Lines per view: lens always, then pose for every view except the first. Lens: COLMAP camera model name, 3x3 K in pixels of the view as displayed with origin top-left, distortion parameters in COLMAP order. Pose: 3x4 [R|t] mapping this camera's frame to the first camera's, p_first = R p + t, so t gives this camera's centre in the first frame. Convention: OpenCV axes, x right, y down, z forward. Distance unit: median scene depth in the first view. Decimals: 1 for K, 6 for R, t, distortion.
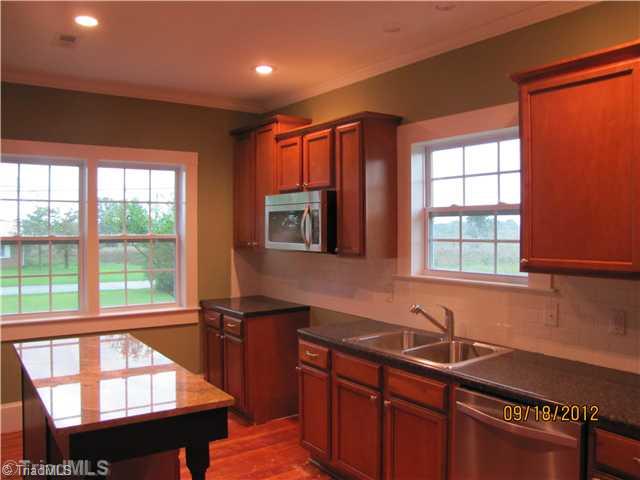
lens RADIAL K [[537.5, 0, 320.0], [0, 537.5, 240.0], [0, 0, 1]] dist [-0.111570, 0.003607]
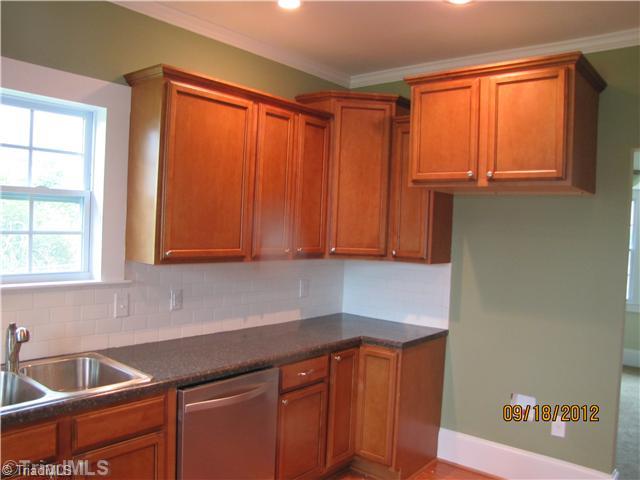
lens RADIAL K [[537.5, 0, 320.0], [0, 537.5, 240.0], [0, 0, 1]] dist [-0.111570, 0.003607]
pose [[-0.267891, -0.035653, 0.962789, -0.645171], [-0.015776, 0.999343, 0.032617, -0.022946], [-0.963320, -0.006452, -0.268278, 0.931080]]
